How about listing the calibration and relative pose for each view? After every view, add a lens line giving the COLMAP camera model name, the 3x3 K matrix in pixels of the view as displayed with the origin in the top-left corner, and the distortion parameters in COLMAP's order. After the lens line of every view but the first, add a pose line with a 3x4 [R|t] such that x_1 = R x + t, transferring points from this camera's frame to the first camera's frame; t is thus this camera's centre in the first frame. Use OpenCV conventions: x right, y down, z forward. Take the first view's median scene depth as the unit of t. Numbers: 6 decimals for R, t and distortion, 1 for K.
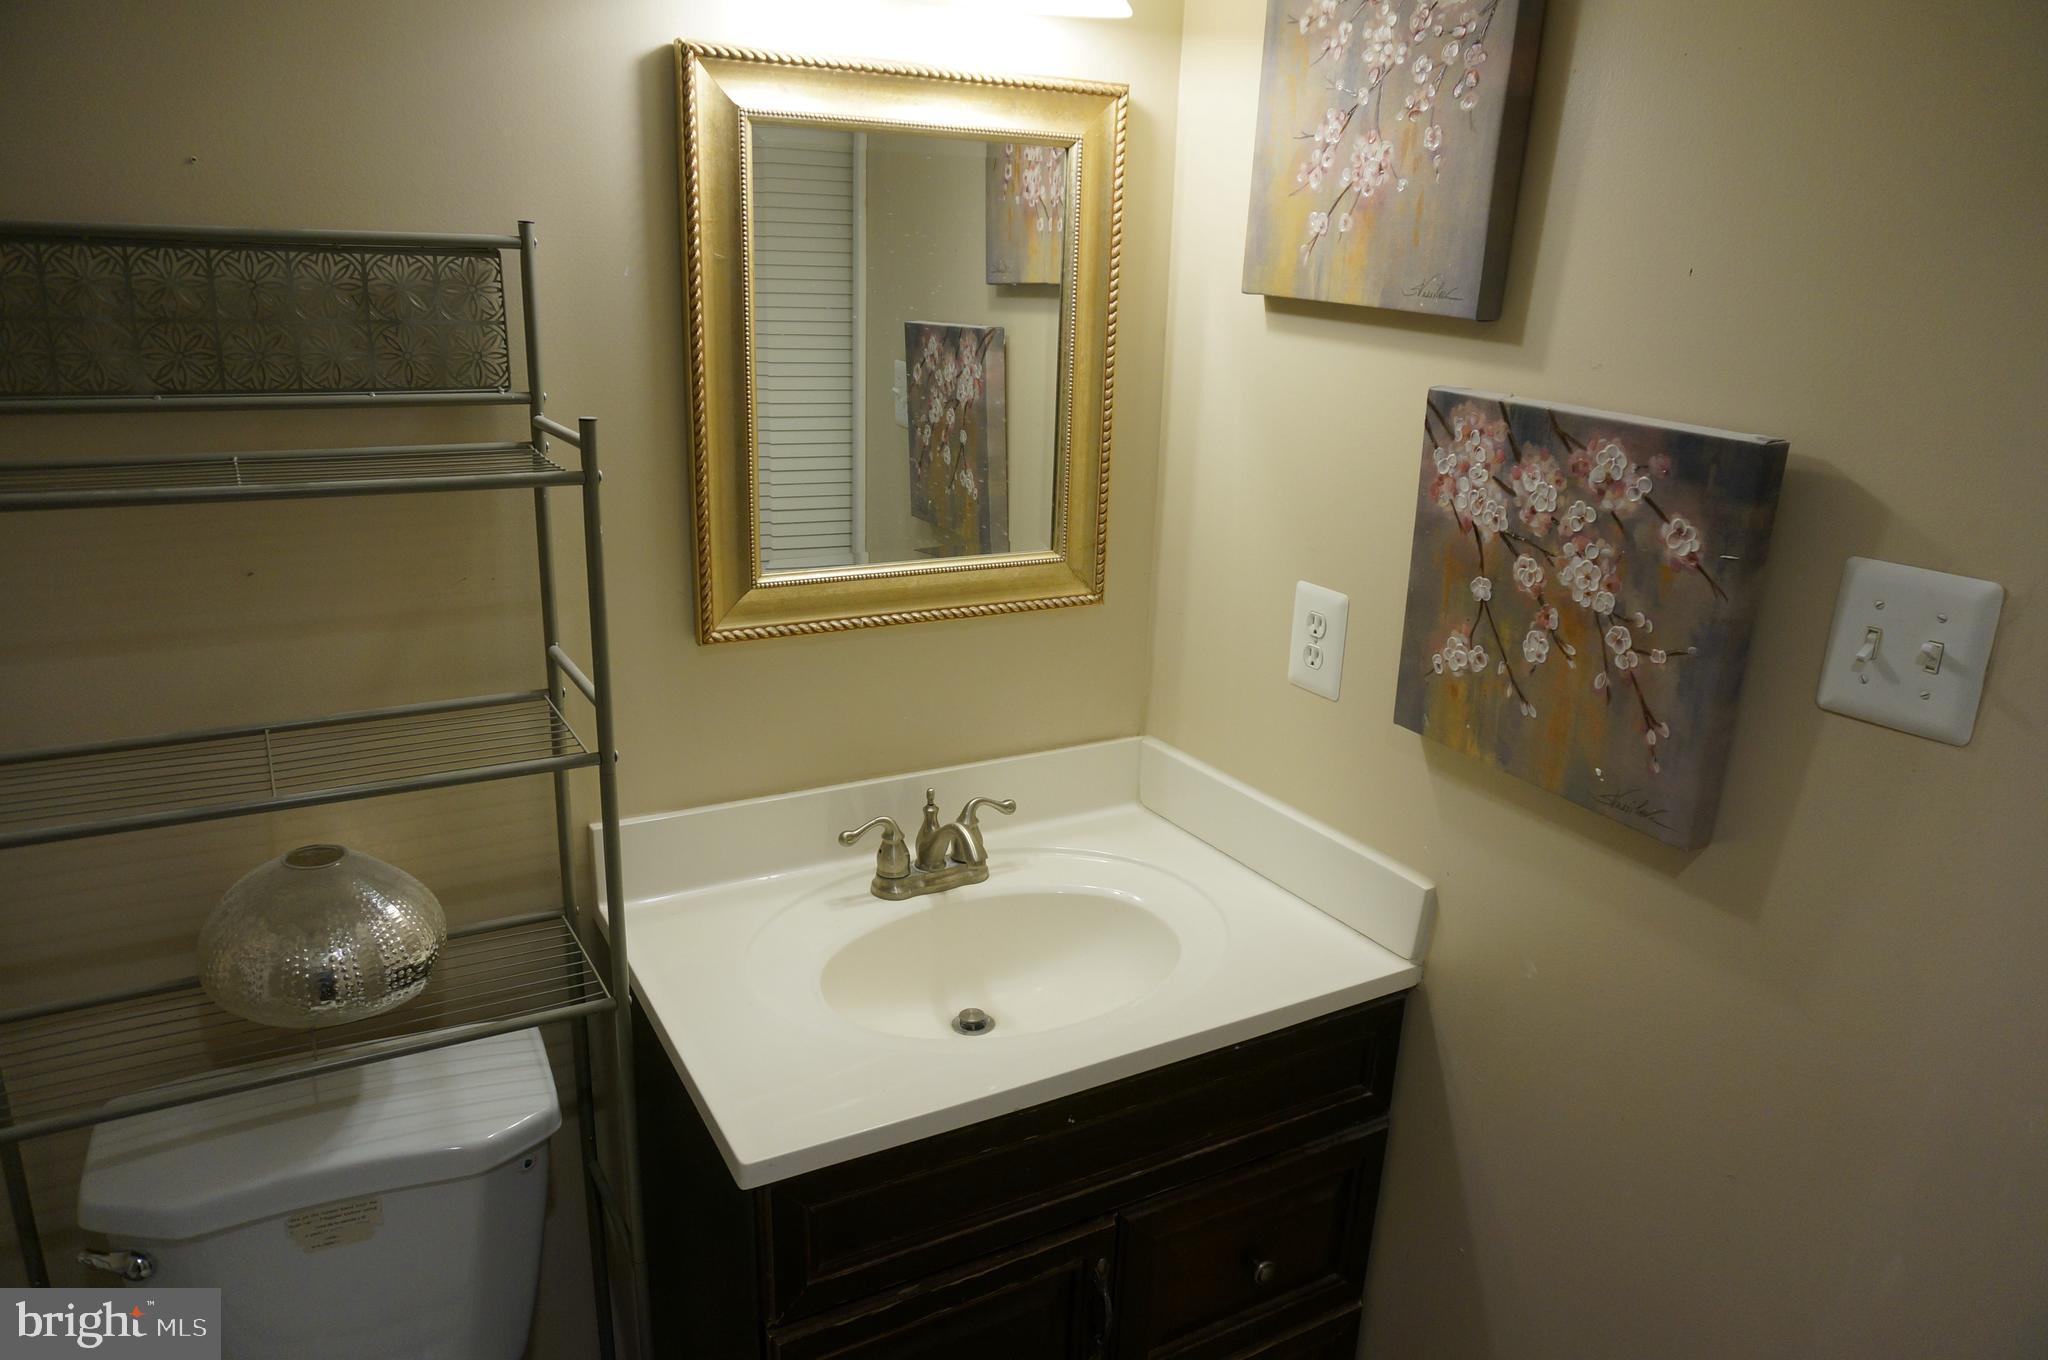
lens RADIAL K [[1334.6, 0, 1024.0], [0, 1334.6, 680.0], [0, 0, 1]] dist [-0.056064, 0.017469]
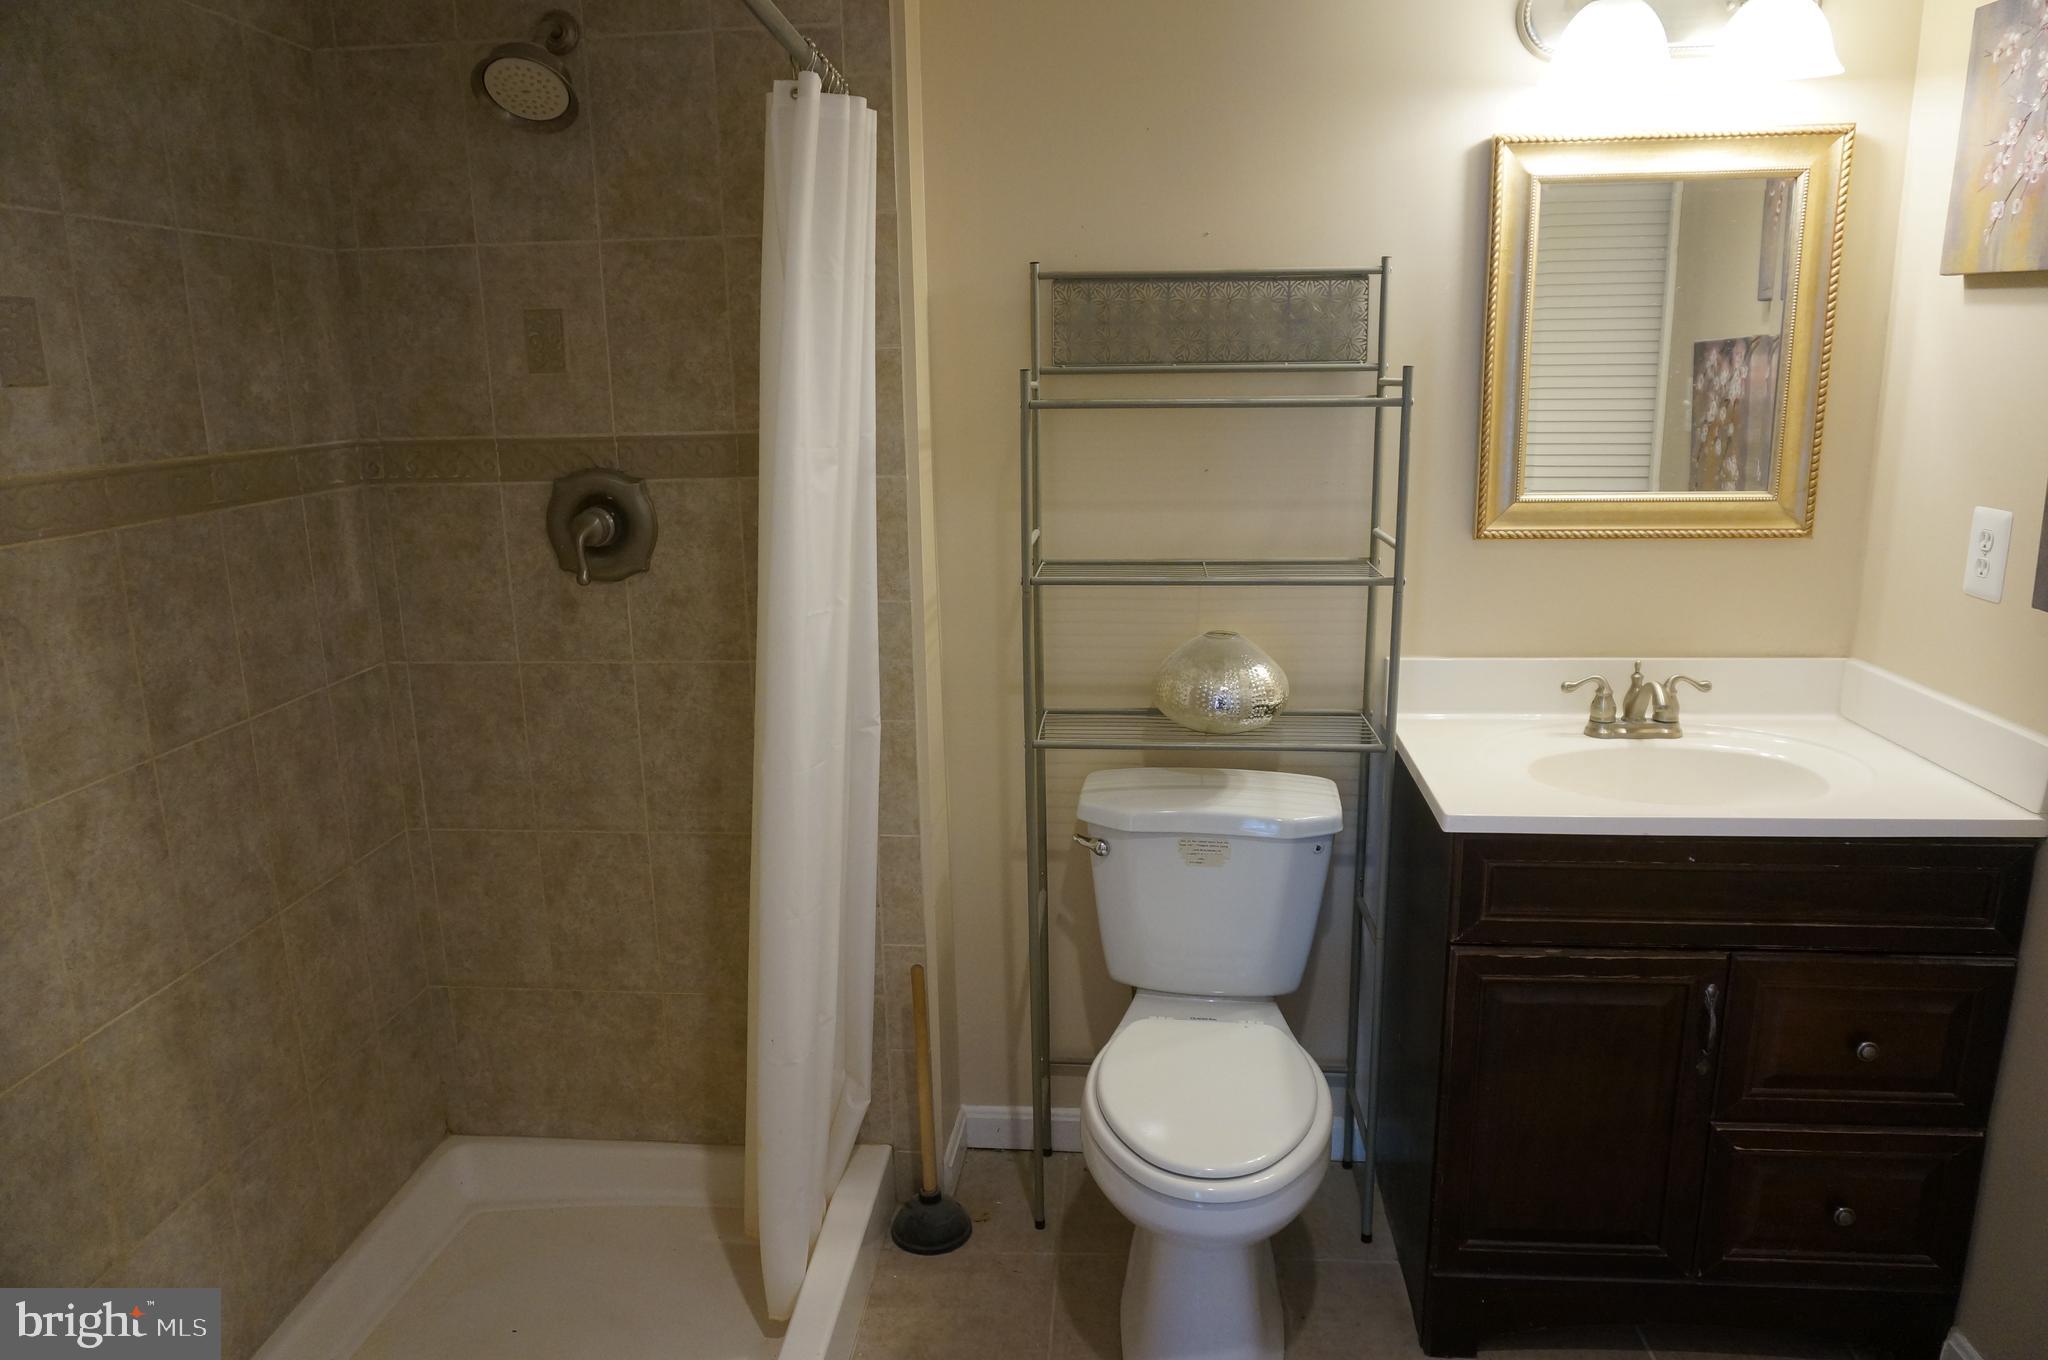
lens RADIAL K [[1334.6, 0, 1024.0], [0, 1334.6, 680.0], [0, 0, 1]] dist [-0.056064, 0.017469]
pose [[0.809205, 0.084823, -0.581371, 0.221313], [-0.127954, 0.991215, -0.033478, 0.246447], [0.573424, 0.101479, 0.812950, -0.462051]]
